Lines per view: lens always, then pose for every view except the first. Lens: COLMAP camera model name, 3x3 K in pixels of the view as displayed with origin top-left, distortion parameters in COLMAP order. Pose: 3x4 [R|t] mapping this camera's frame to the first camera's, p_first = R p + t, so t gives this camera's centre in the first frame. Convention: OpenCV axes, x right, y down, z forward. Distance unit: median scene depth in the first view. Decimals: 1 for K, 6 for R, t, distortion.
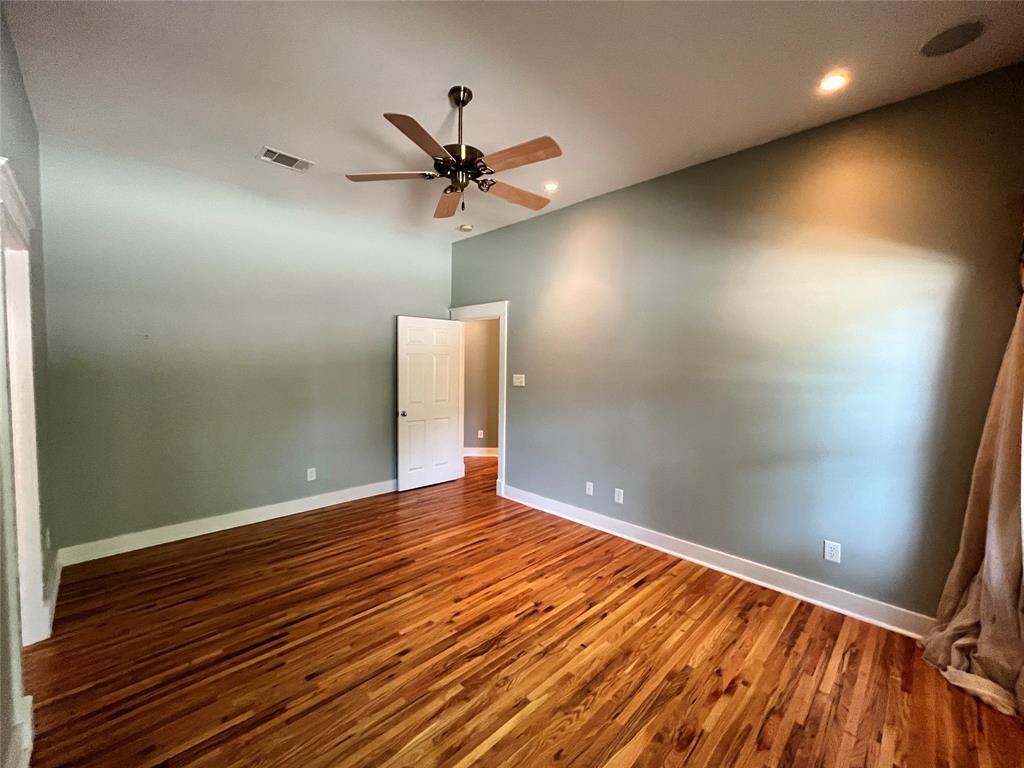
lens RADIAL K [[414.0, 0, 511.0], [0, 414.0, 383.0], [0, 0, 1]] dist [-0.003593, -0.000010]
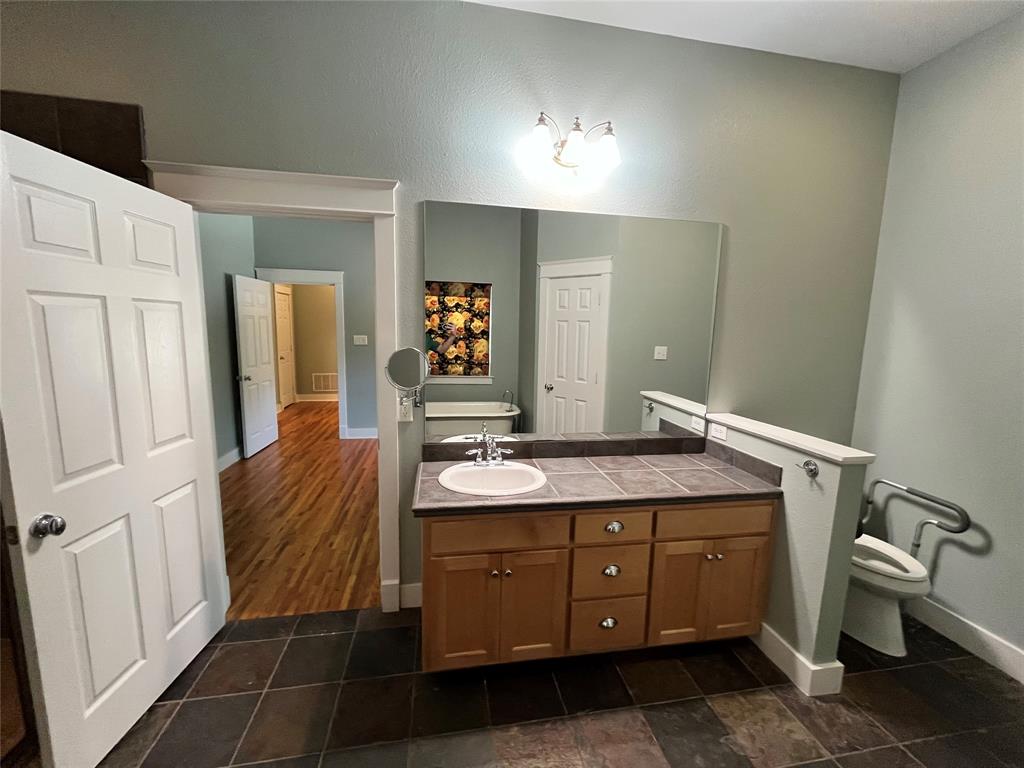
lens RADIAL K [[414.0, 0, 511.0], [0, 414.0, 383.0], [0, 0, 1]] dist [-0.003593, -0.000010]
pose [[0.570059, -0.110105, 0.814193, -1.196850], [0.023020, 0.992731, 0.118132, -0.024352], [-0.821281, -0.048600, 0.568450, -0.099471]]
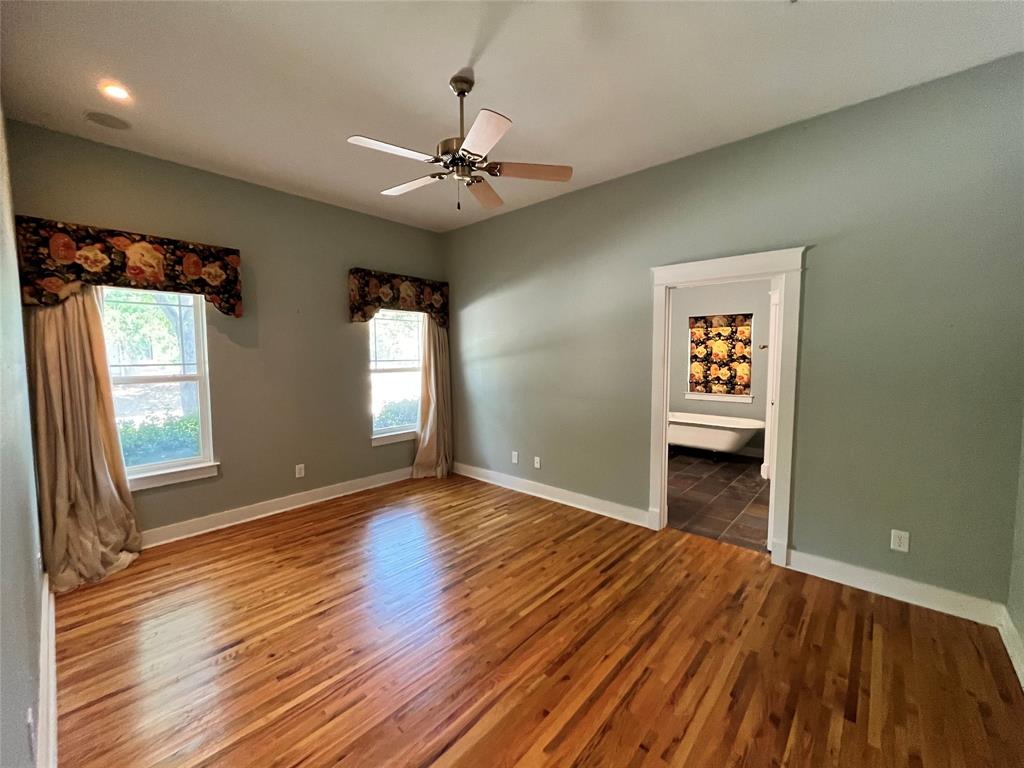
lens RADIAL K [[414.0, 0, 511.0], [0, 414.0, 383.0], [0, 0, 1]] dist [-0.003593, -0.000010]
pose [[-0.998337, -0.008368, -0.057031, -0.159324], [-0.015091, 0.992840, 0.118497, -0.086367], [0.055631, 0.119161, -0.991315, 1.767066]]
